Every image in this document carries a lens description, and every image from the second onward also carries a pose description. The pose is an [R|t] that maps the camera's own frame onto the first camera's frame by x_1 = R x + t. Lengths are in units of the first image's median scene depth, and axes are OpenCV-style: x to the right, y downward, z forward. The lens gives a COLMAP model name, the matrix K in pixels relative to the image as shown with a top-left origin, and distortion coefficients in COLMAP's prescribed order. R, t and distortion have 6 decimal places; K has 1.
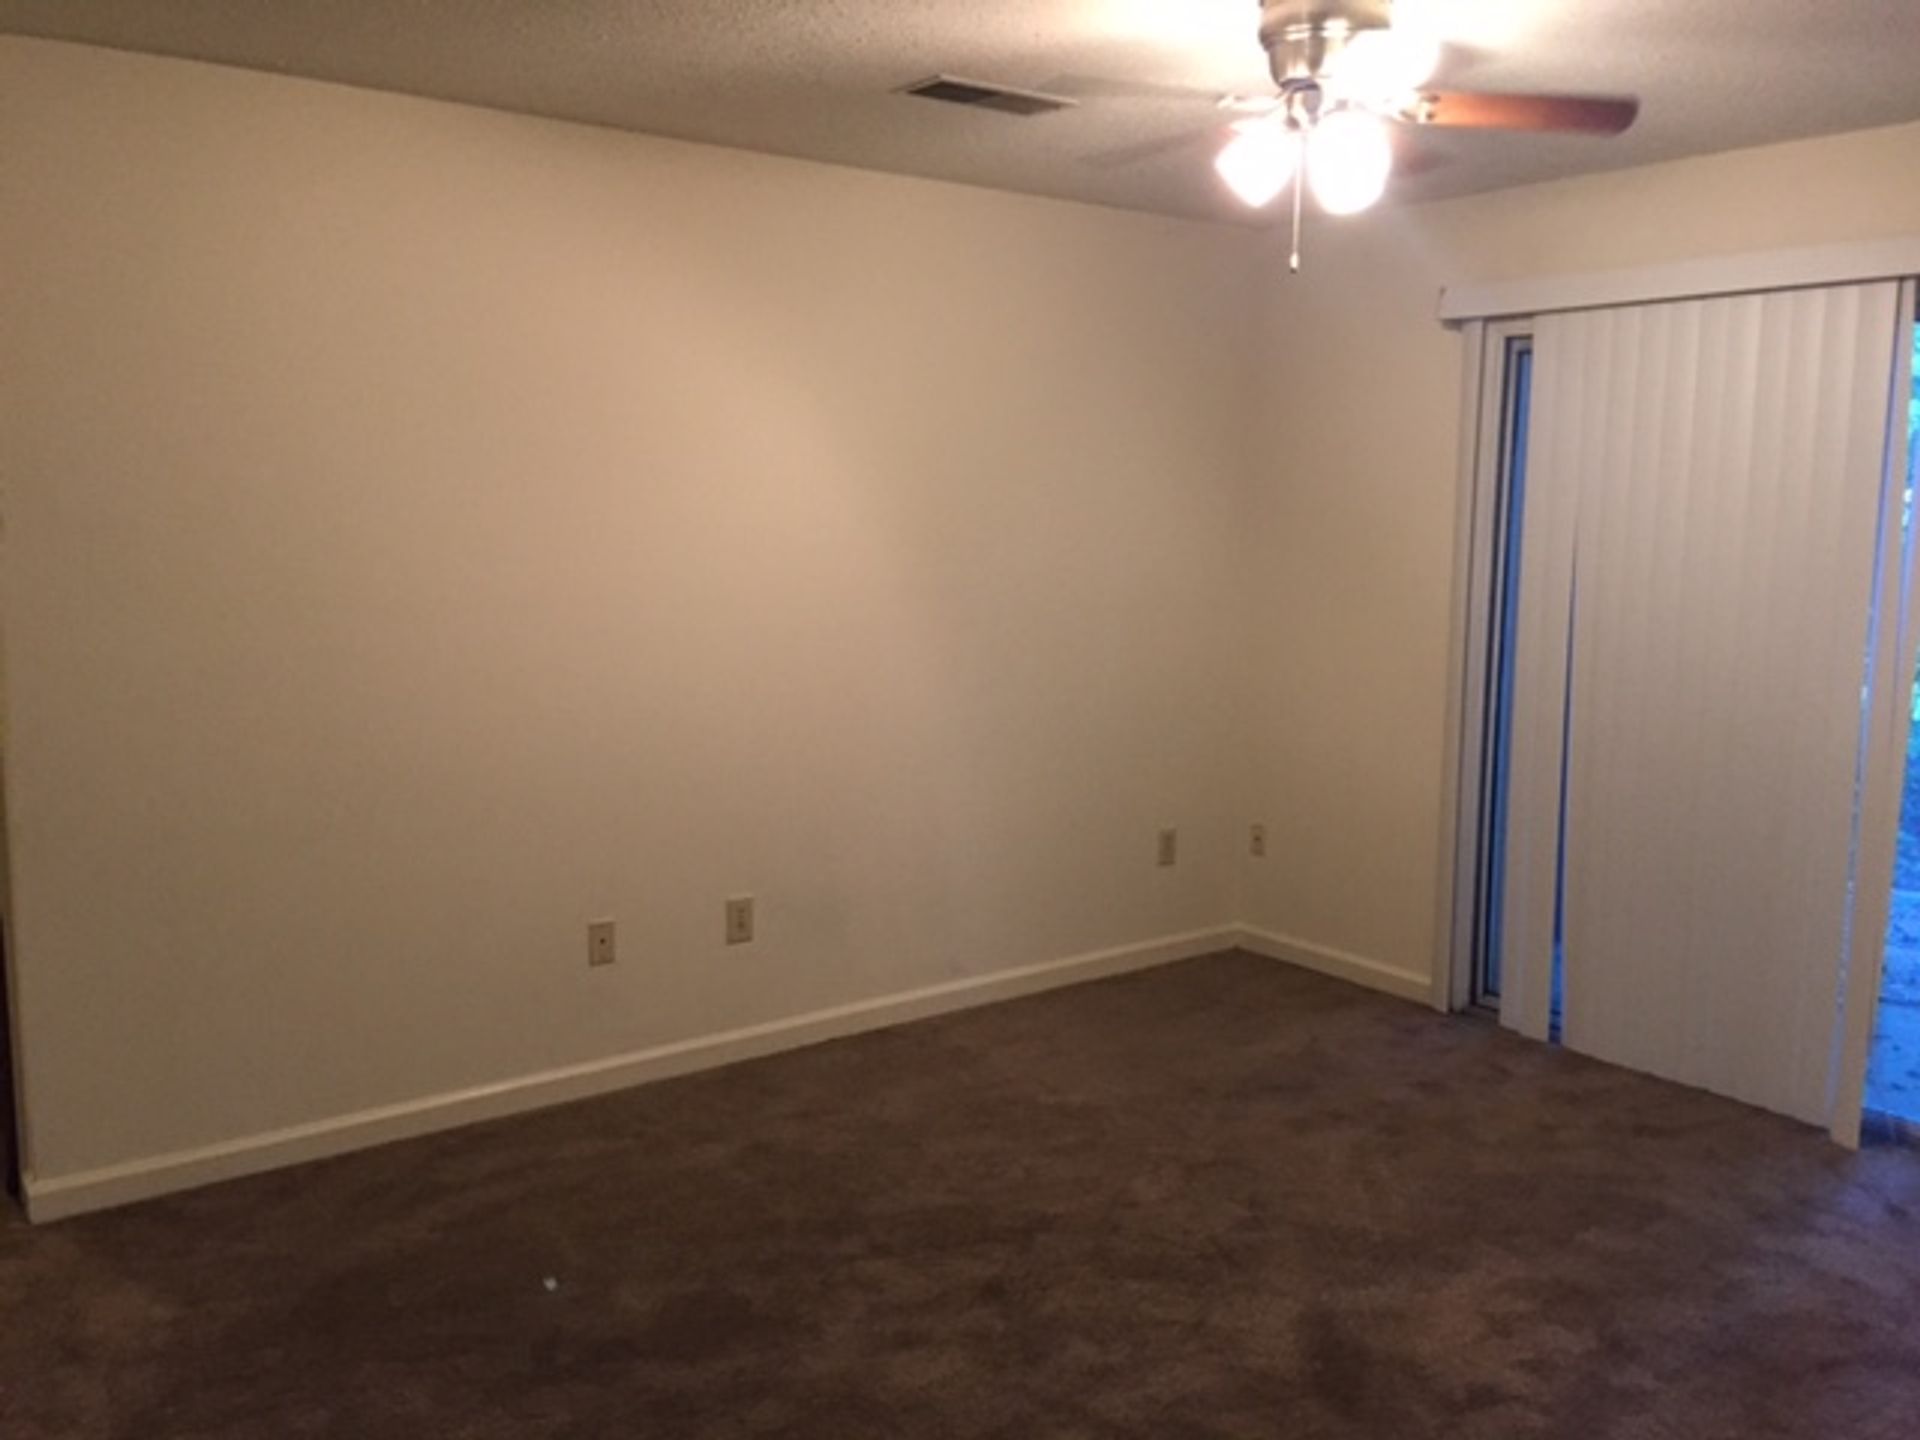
lens RADIAL K [[1628.0, 0, 961.4], [0, 1628.0, 715.0], [0, 0, 1]] dist [0.083431, -0.115562]
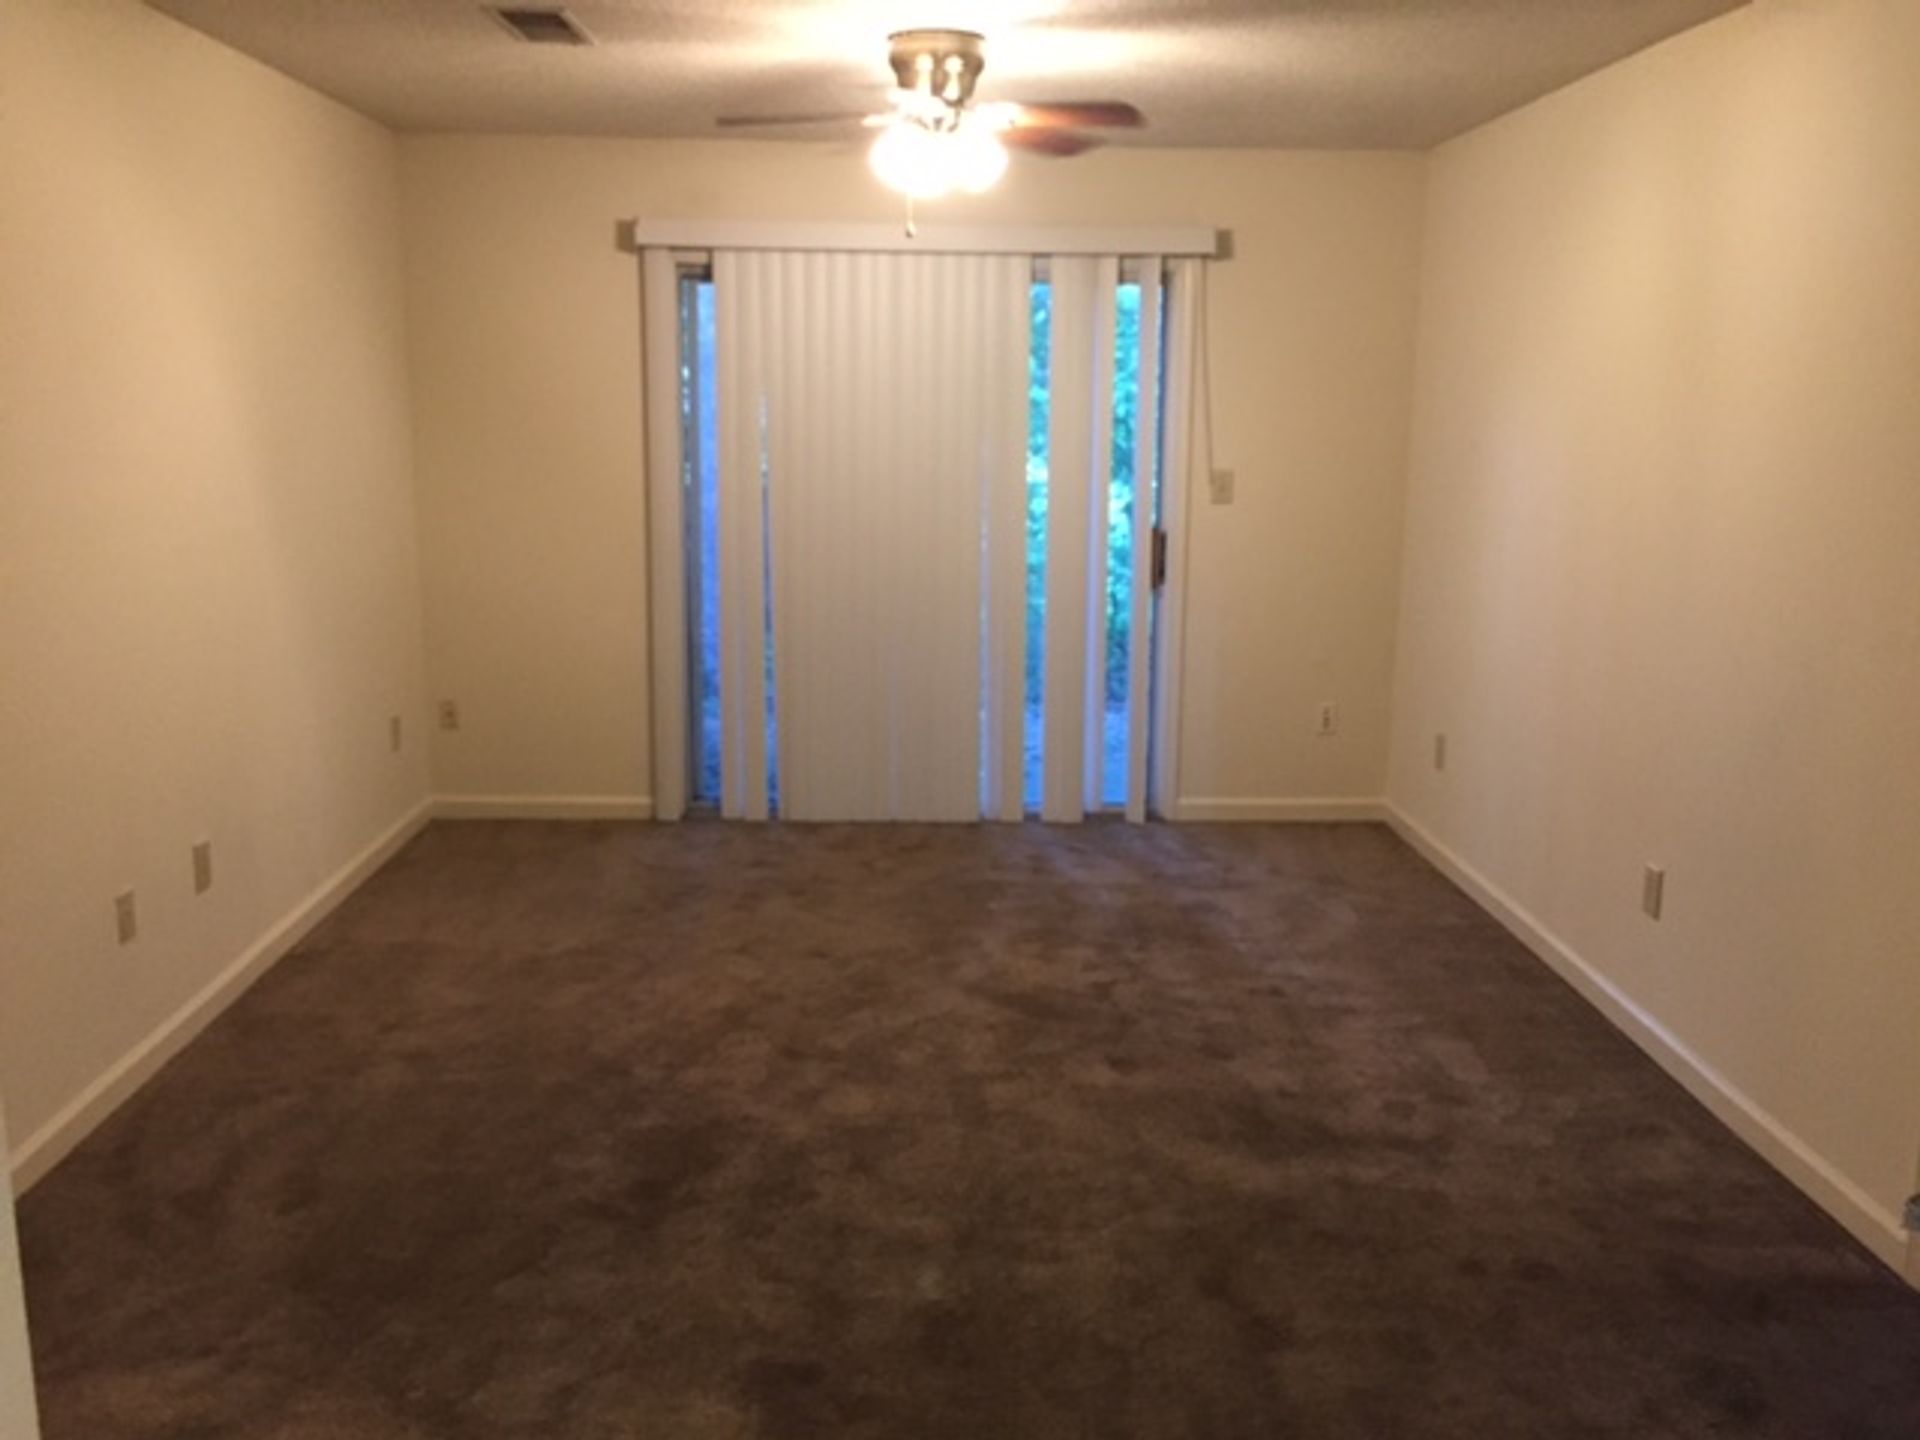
lens RADIAL K [[1631.9, 0, 954.8], [0, 1631.9, 710.0], [0, 0, 1]] dist [0.077236, -0.103222]
pose [[0.593905, -0.154874, 0.789488, -0.728592], [0.100613, 0.987891, 0.118107, -0.031106], [-0.798220, 0.009288, 0.602295, 0.141771]]
